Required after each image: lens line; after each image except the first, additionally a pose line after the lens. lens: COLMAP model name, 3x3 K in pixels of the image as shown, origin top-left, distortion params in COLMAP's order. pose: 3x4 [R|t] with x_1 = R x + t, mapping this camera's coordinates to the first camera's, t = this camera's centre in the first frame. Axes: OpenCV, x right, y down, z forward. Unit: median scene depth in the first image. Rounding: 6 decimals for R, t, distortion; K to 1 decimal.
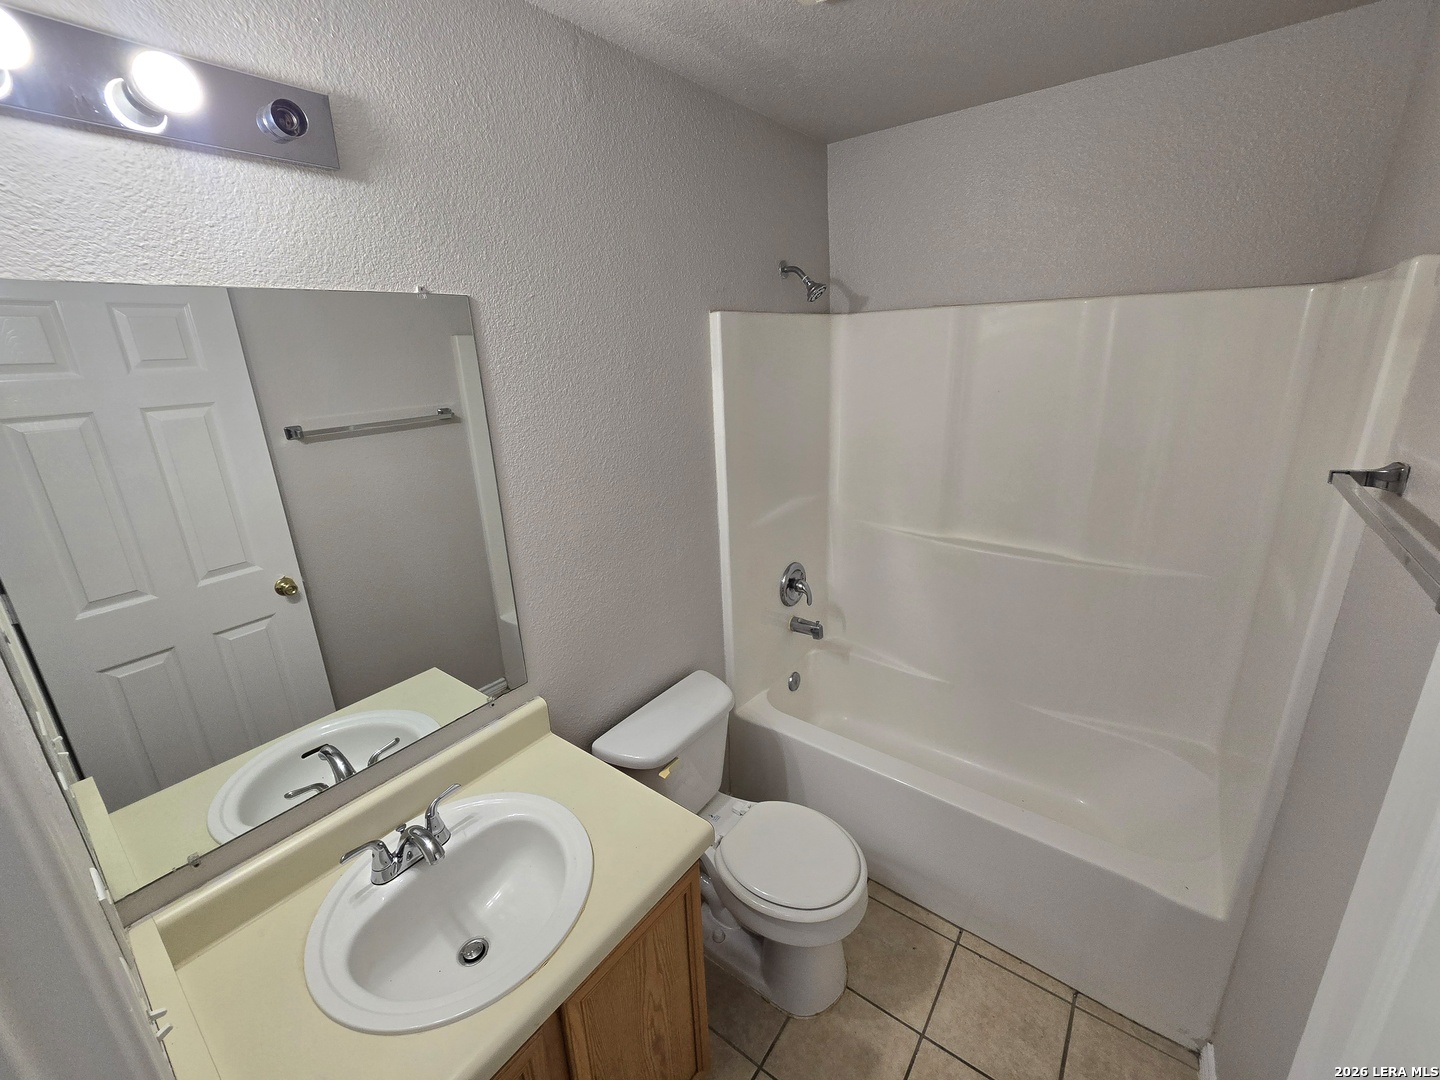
lens RADIAL K [[593.5, 0, 715.3], [0, 593.5, 520.4], [0, 0, 1]] dist [0.002060, -0.003695]
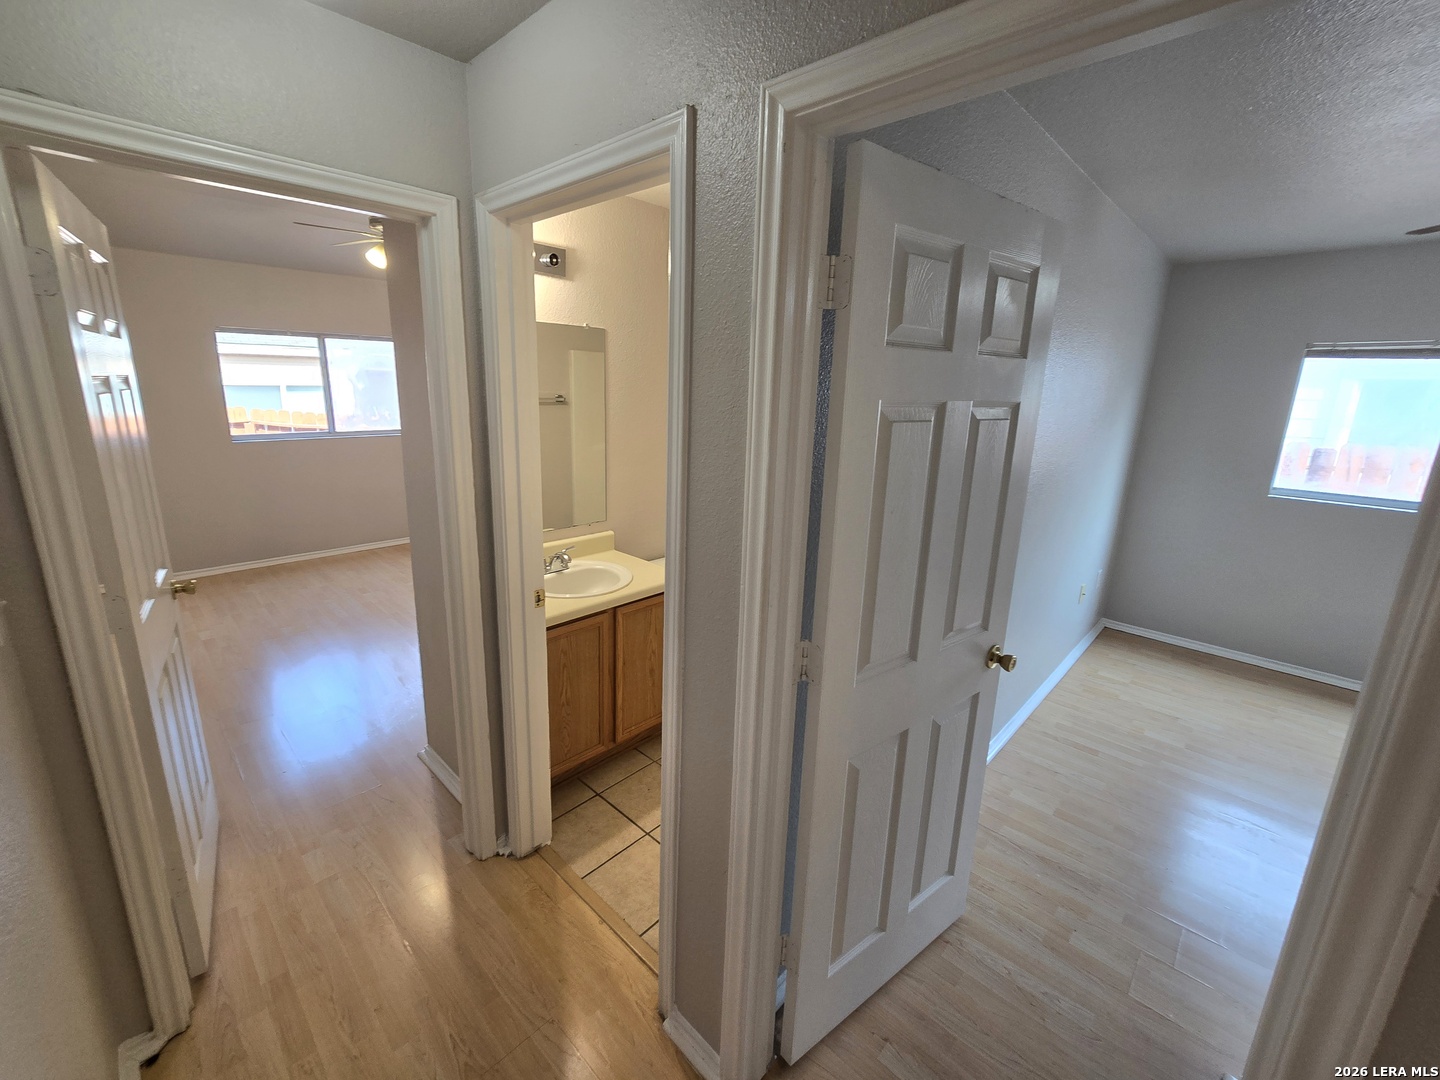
lens RADIAL K [[593.5, 0, 715.3], [0, 593.5, 520.4], [0, 0, 1]] dist [0.002060, -0.003695]
pose [[0.992181, 0.096126, -0.079606, 0.256524], [-0.100883, 0.993203, -0.058058, 0.445120], [0.073484, 0.065635, 0.995134, -1.196388]]
